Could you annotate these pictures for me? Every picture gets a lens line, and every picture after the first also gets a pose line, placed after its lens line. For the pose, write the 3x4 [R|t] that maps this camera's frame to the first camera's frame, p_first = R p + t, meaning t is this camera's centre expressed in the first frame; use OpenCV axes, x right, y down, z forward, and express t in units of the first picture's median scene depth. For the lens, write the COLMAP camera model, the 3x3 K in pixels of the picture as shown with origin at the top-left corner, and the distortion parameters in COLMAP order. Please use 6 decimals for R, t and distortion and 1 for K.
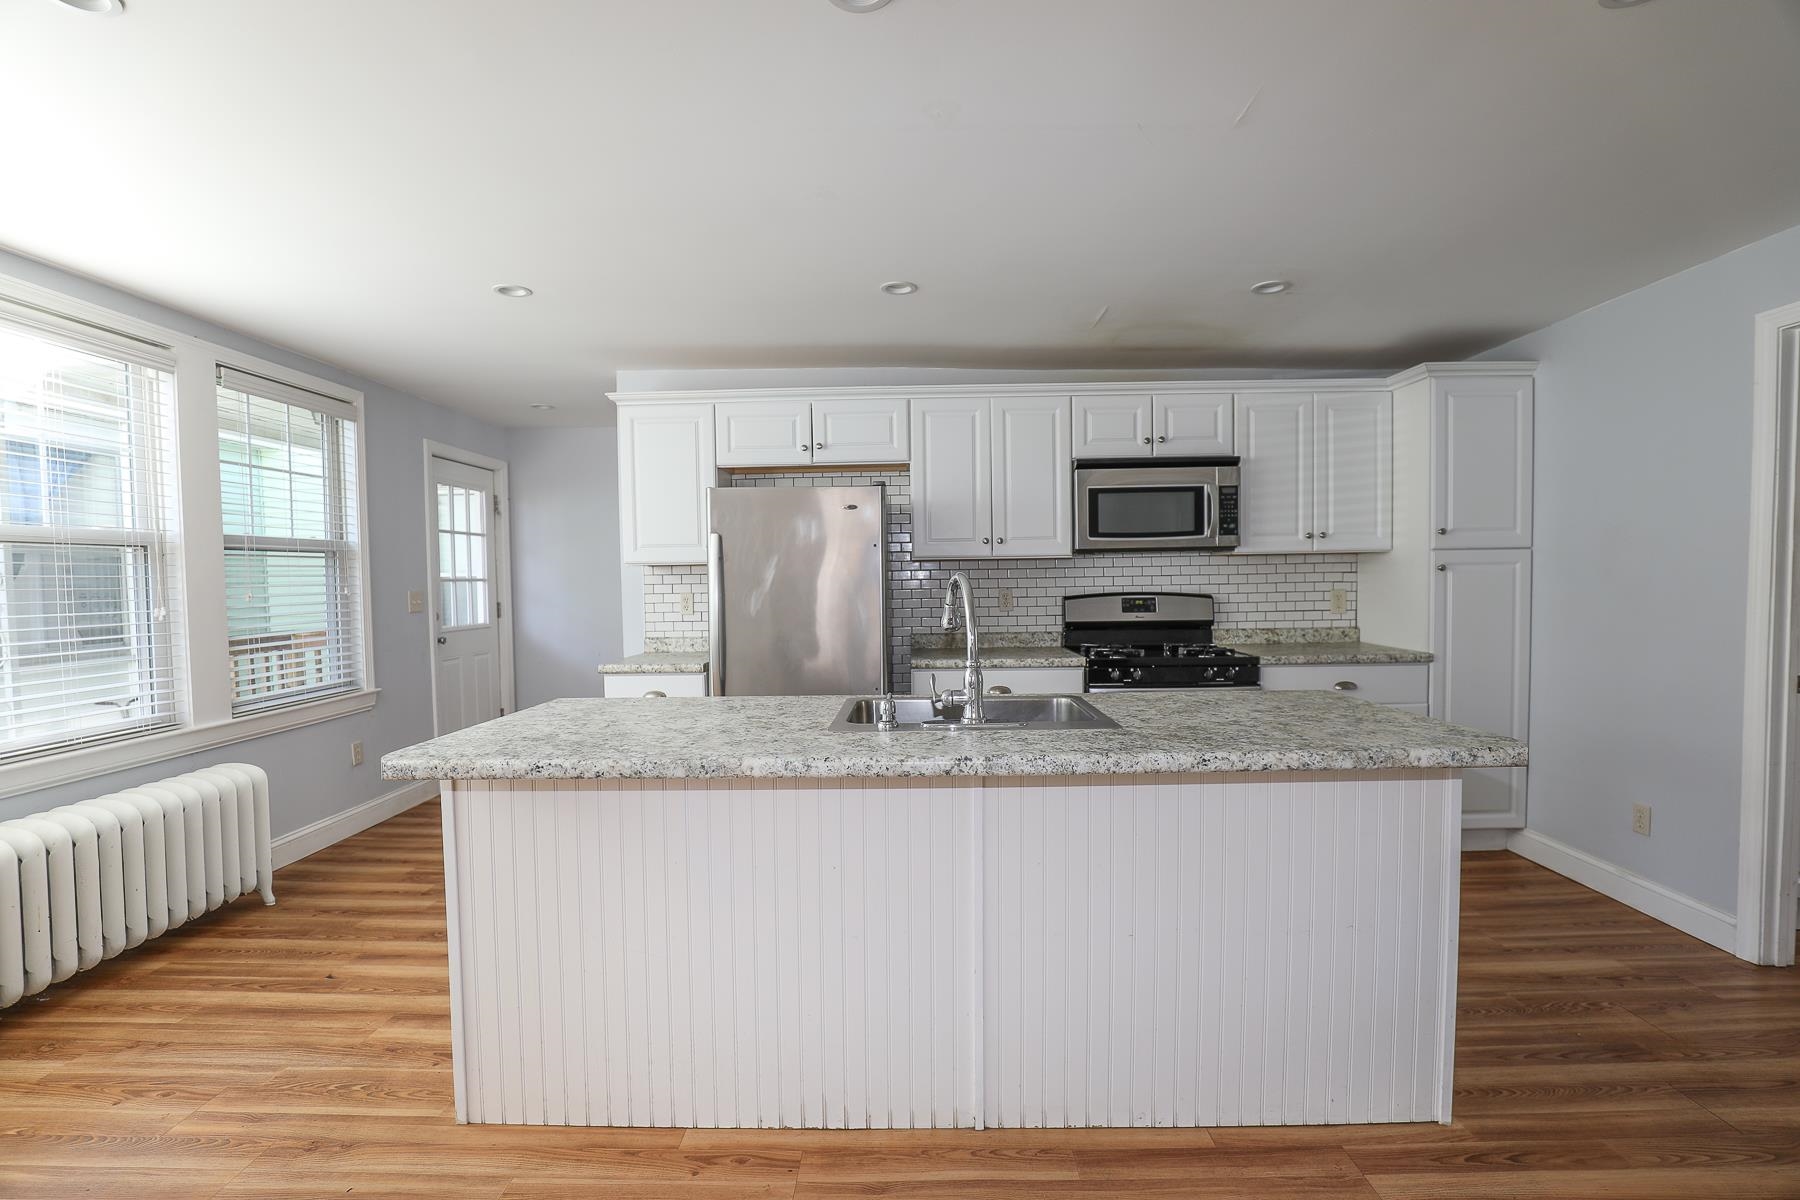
lens RADIAL K [[820.5, 0, 911.2], [0, 820.5, 613.3], [0, 0, 1]] dist [-0.029729, 0.001062]
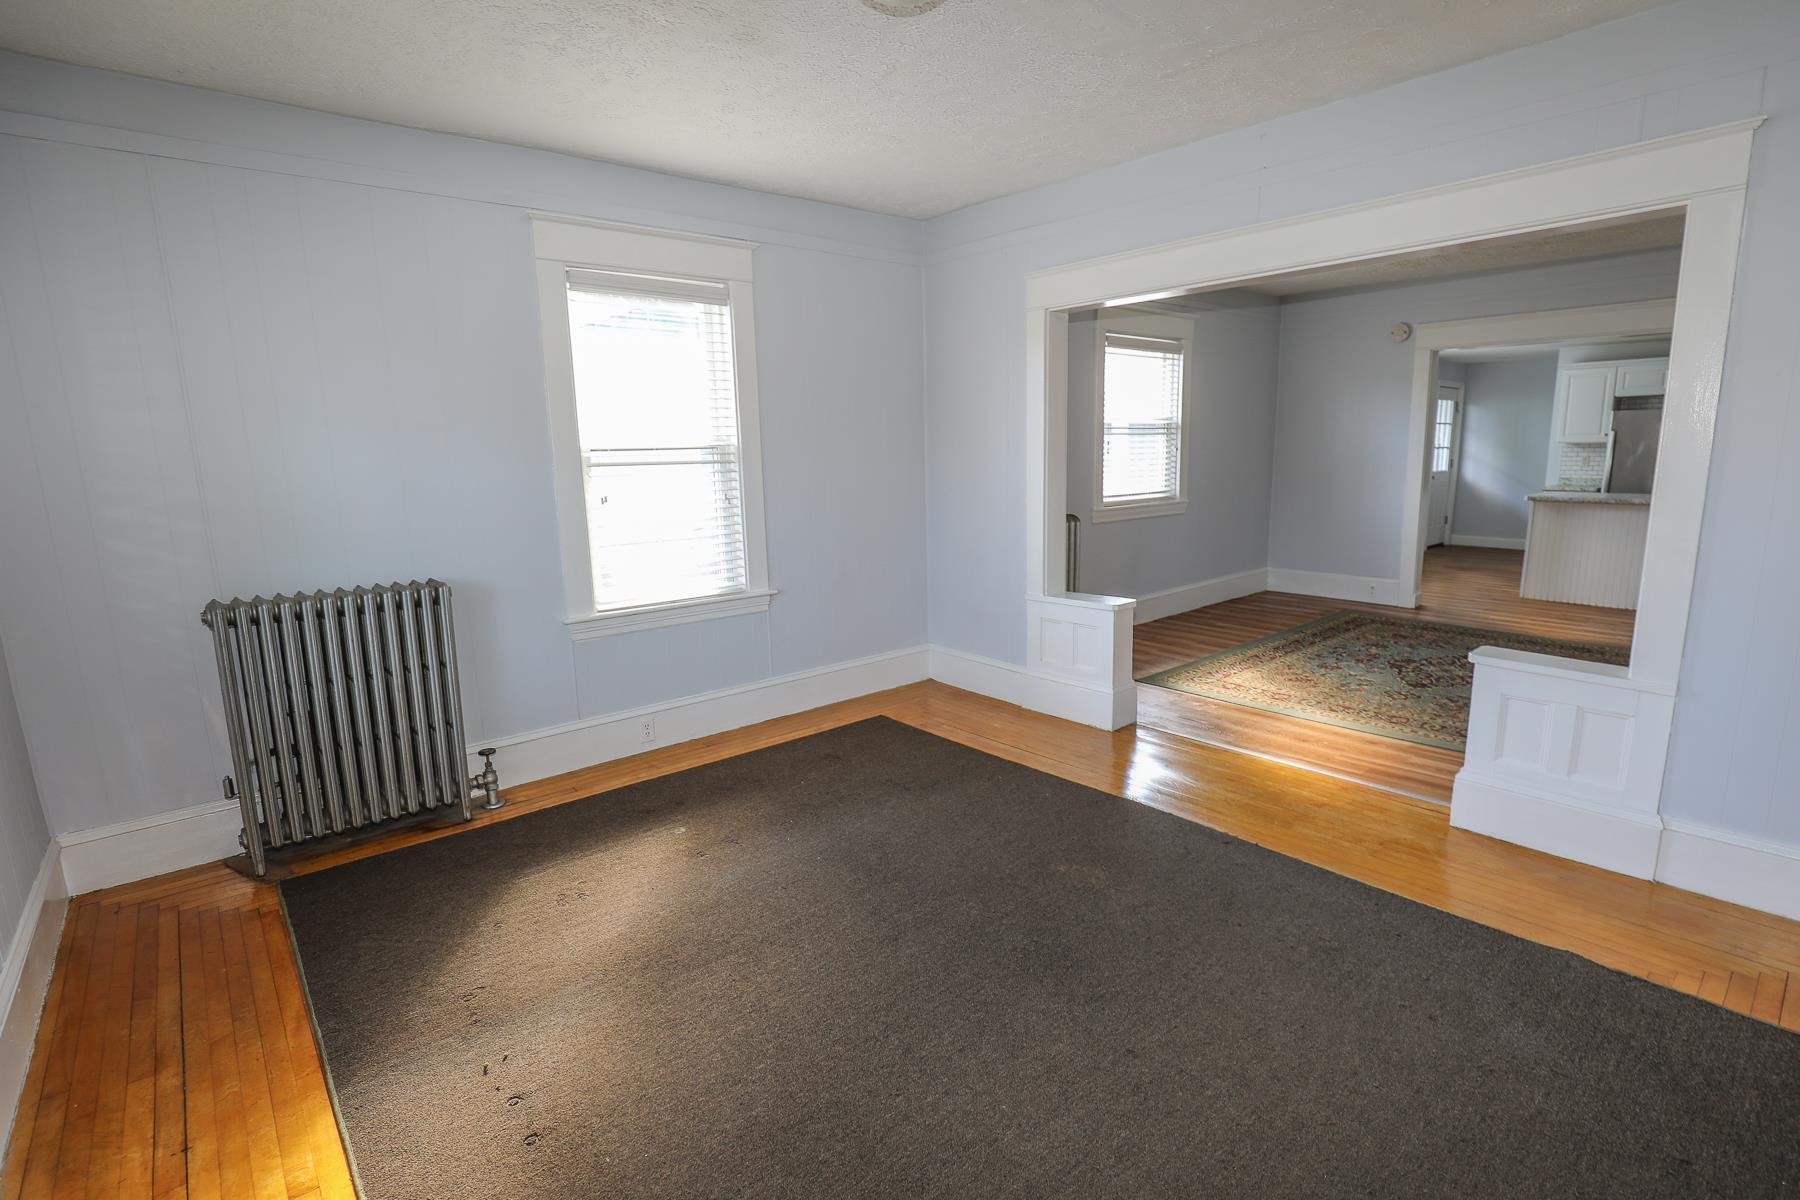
lens RADIAL K [[865.6, 0, 922.1], [0, 865.6, 599.8], [0, 0, 1]] dist [-0.035380, 0.000284]
pose [[0.667612, 0.129442, -0.733170, 0.245471], [-0.021387, 0.987698, 0.154904, 0.041360], [0.744202, -0.087735, 0.662168, -1.870117]]
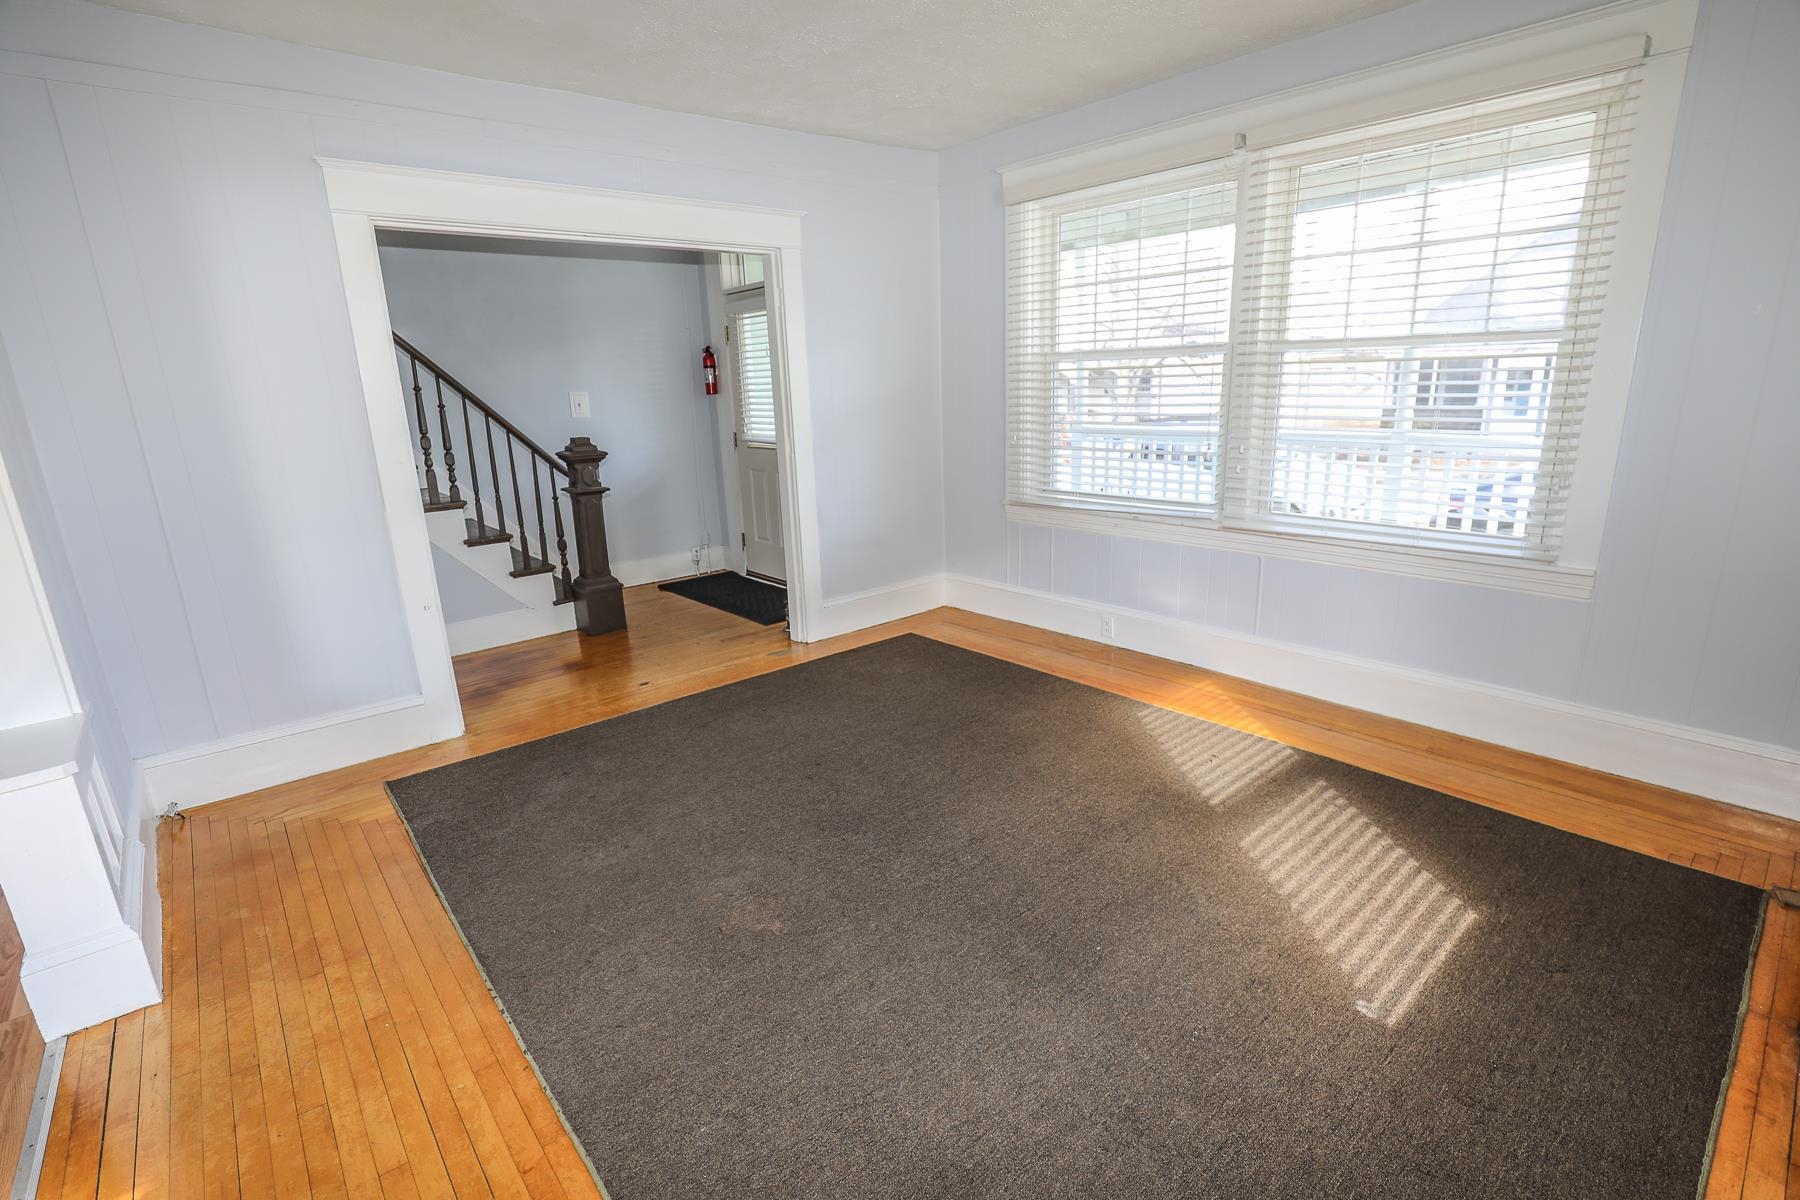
lens RADIAL K [[820.5, 0, 911.2], [0, 820.5, 613.3], [0, 0, 1]] dist [-0.029729, 0.001062]
pose [[-0.661218, -0.168686, 0.730982, -0.644234], [0.075065, 0.954624, 0.288197, 0.022268], [-0.746428, 0.245433, -0.618553, -1.067286]]
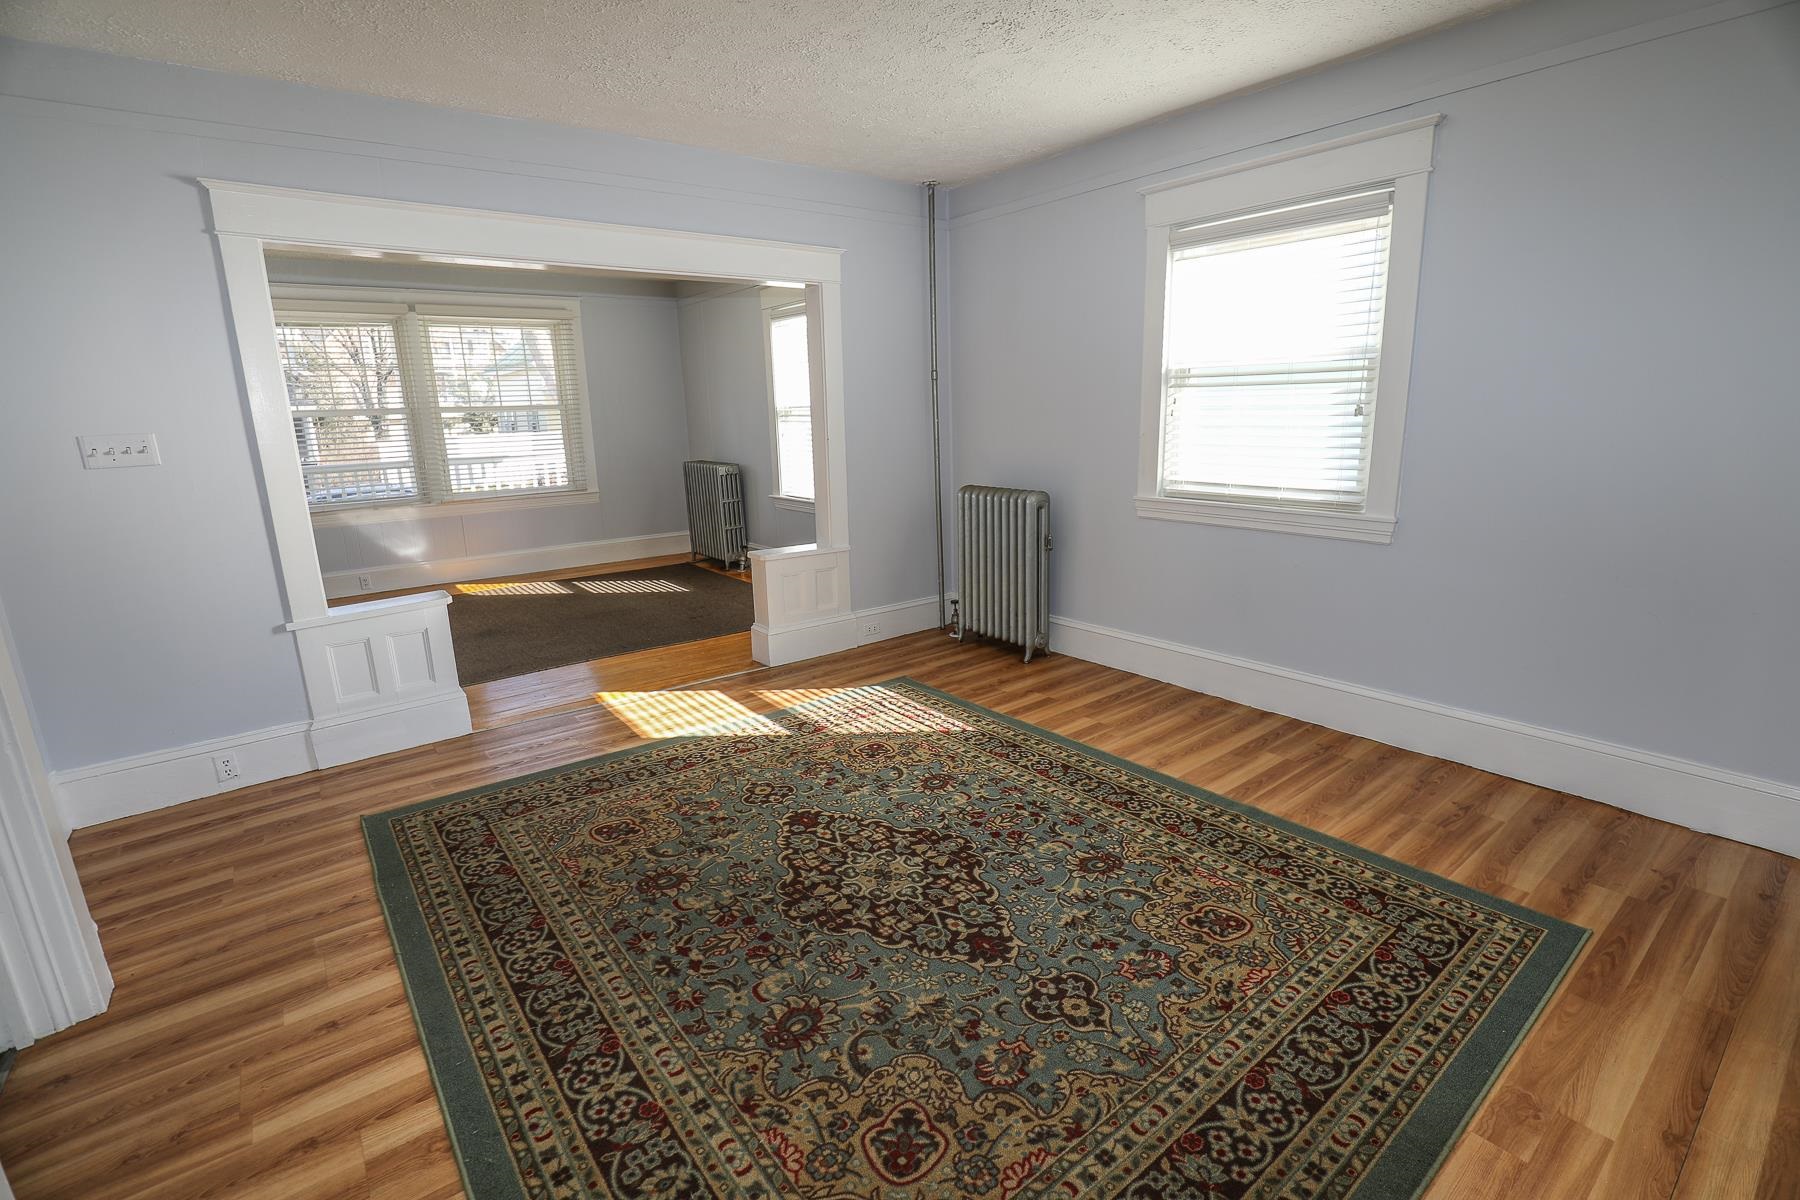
lens RADIAL K [[829.5, 0, 910.8], [0, 829.5, 610.1], [0, 0, 1]] dist [-0.029296, 0.000208]
pose [[-0.781352, 0.178493, -0.598022, 0.161036], [0.006115, 0.960372, 0.278654, -0.043295], [0.624061, 0.214070, -0.751480, 0.126813]]
